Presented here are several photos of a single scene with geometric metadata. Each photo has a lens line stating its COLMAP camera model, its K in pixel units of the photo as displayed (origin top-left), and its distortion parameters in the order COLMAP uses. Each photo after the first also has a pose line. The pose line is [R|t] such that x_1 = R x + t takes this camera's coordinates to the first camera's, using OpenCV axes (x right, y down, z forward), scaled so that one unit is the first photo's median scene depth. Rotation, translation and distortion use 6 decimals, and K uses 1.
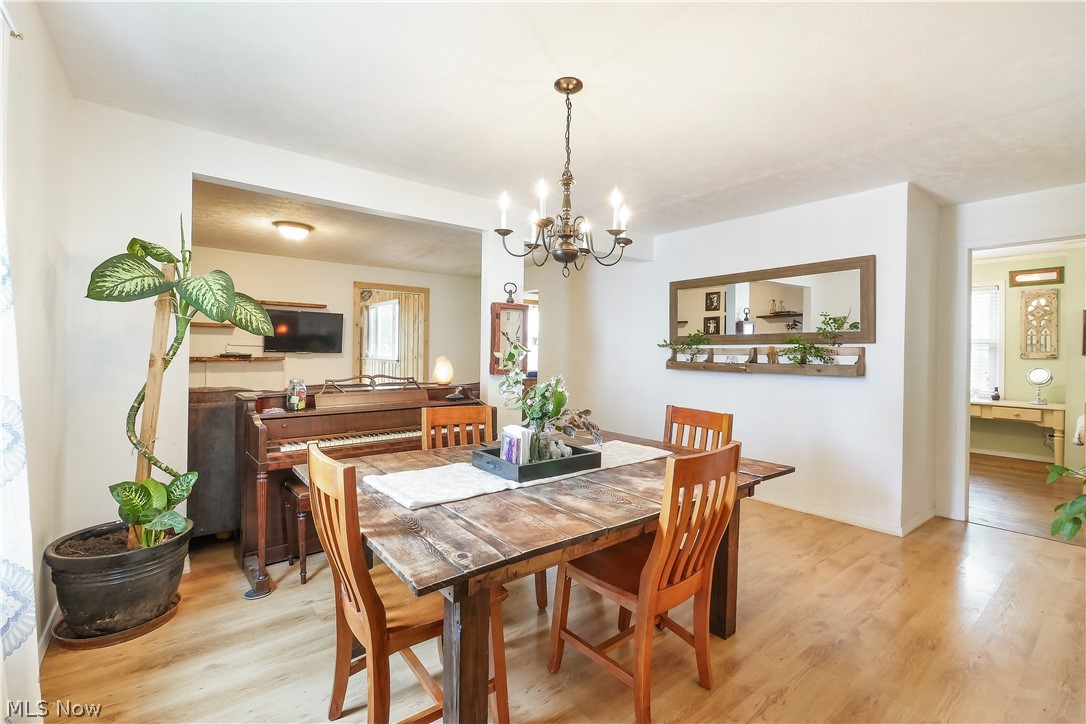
lens RADIAL K [[482.2, 0, 544.9], [0, 482.2, 347.2], [0, 0, 1]] dist [-0.000397, -0.000001]
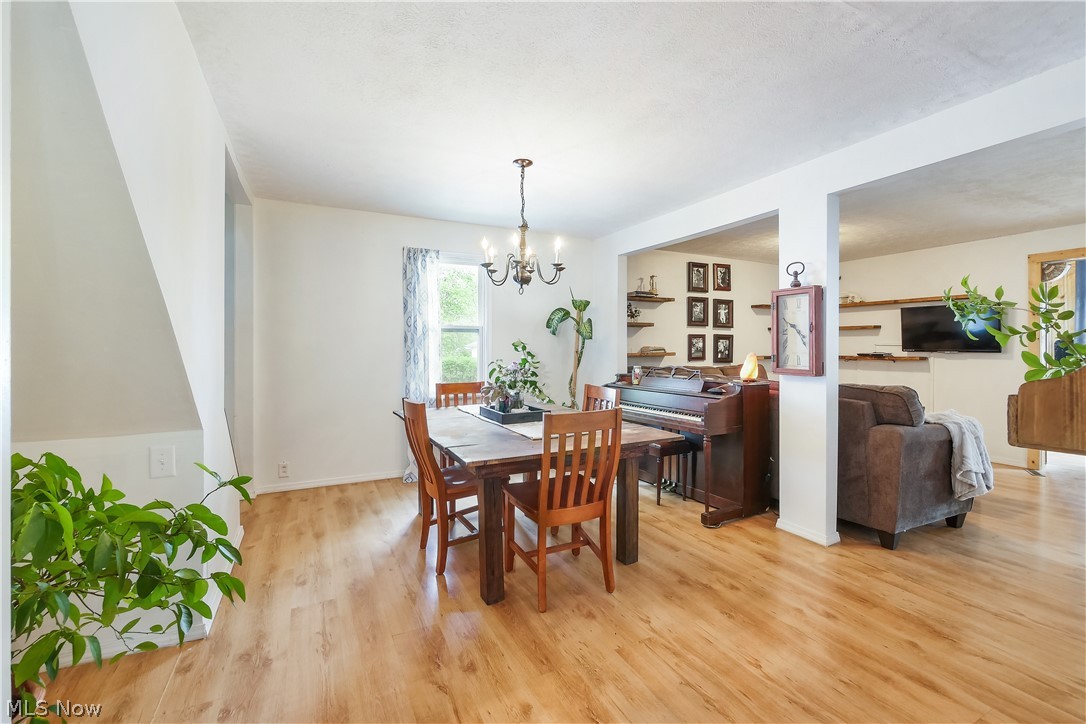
lens RADIAL K [[471.9, 0, 542.7], [0, 471.9, 344.1], [0, 0, 1]] dist [-0.001160, 0.000136]
pose [[-0.217397, -0.018115, -0.975915, 0.575739], [0.002610, 0.999813, -0.019140, 0.012684], [0.976080, -0.006708, -0.217309, 0.555857]]
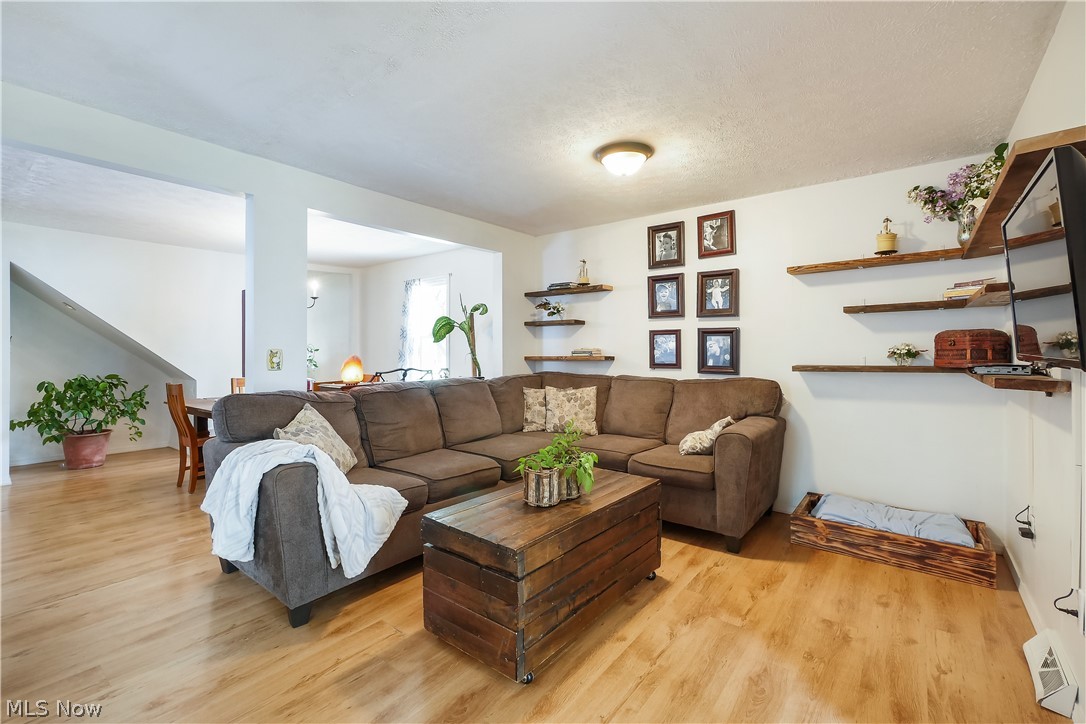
lens RADIAL K [[471.9, 0, 542.7], [0, 471.9, 344.1], [0, 0, 1]] dist [-0.001160, 0.000136]
pose [[-0.974854, -0.006741, -0.222741, -0.238794], [-0.003733, 0.999896, -0.013927, 0.003462], [0.222812, -0.012745, -0.974778, 1.373938]]
